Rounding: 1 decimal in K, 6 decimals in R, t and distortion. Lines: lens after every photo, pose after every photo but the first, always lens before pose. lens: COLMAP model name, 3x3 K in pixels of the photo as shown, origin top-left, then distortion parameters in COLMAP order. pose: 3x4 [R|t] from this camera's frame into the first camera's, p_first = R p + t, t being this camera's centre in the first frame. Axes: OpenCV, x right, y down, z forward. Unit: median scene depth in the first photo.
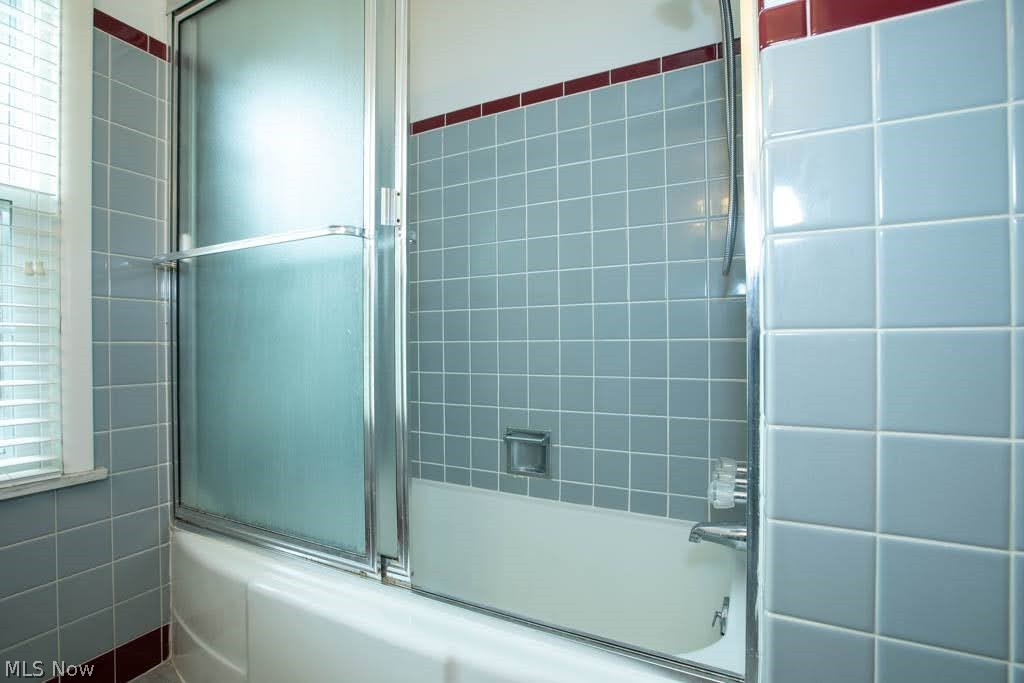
lens RADIAL K [[473.7, 0, 512.9], [0, 473.7, 345.2], [0, 0, 1]] dist [-0.057921, 0.020002]
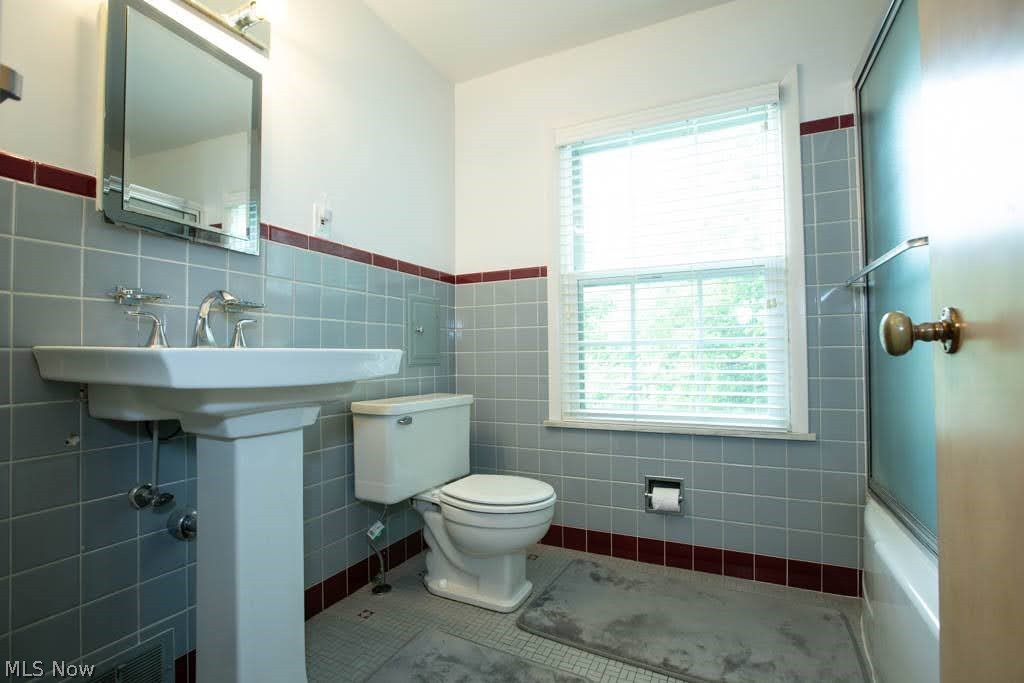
lens RADIAL K [[473.7, 0, 512.9], [0, 473.7, 345.2], [0, 0, 1]] dist [-0.057921, 0.020002]
pose [[-0.000574, -0.015297, -0.999883, 0.561305], [0.008296, 0.999849, -0.015301, 0.002103], [0.999965, -0.008304, -0.000447, 0.042998]]
